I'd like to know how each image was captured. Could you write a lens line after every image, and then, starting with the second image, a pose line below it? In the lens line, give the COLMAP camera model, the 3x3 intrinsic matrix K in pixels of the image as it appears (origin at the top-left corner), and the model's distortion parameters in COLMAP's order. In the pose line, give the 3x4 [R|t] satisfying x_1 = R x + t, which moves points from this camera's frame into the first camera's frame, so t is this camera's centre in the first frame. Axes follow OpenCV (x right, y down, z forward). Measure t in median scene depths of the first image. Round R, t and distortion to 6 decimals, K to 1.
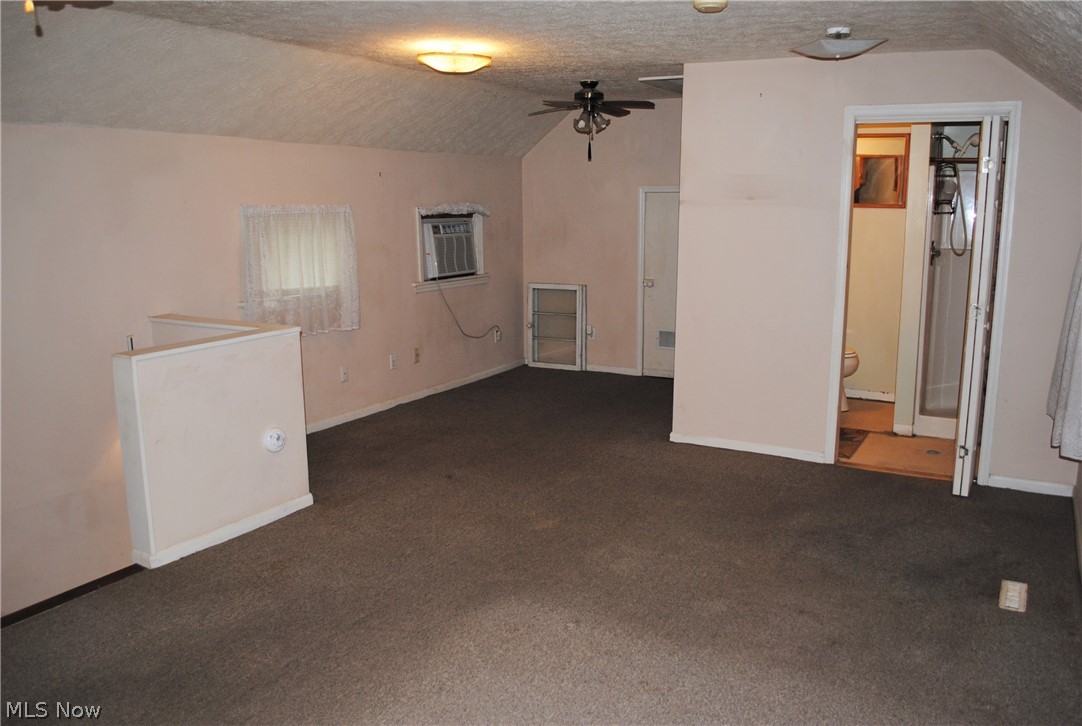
lens RADIAL K [[874.6, 0, 541.0], [0, 874.6, 363.0], [0, 0, 1]] dist [-0.043351, 0.000939]
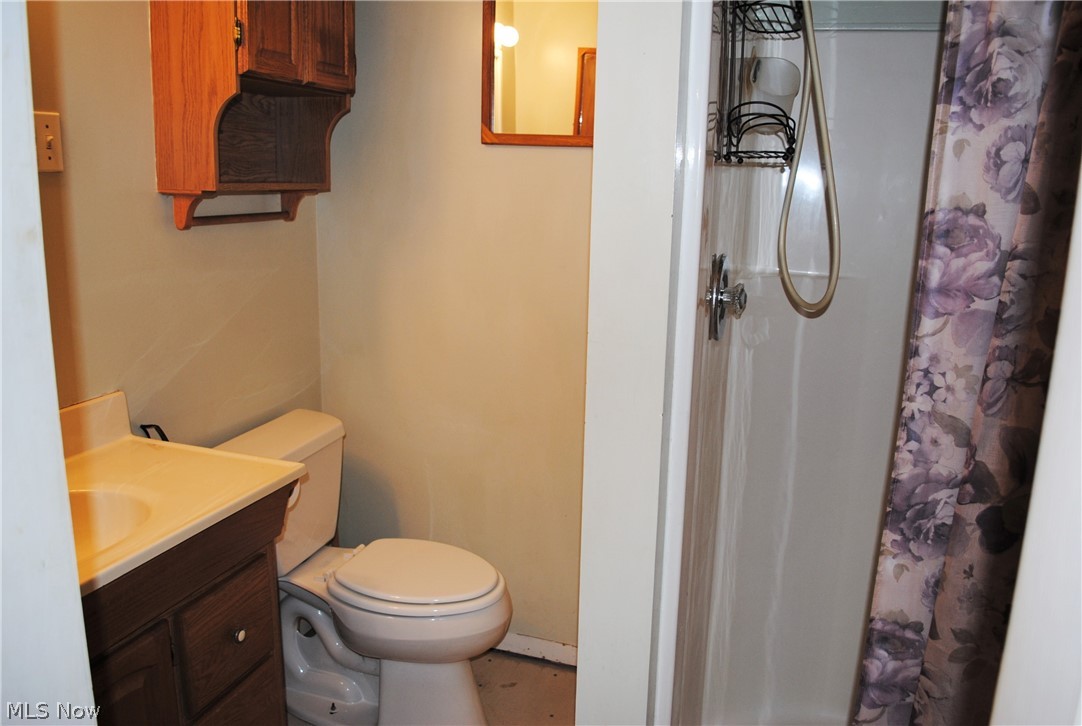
lens RADIAL K [[874.6, 0, 541.0], [0, 874.6, 363.0], [0, 0, 1]] dist [-0.043351, 0.000939]
pose [[0.986327, -0.004408, 0.164741, 0.347855], [-0.002118, 0.999221, 0.039418, -0.116125], [-0.164786, -0.039228, 0.985549, 0.725888]]
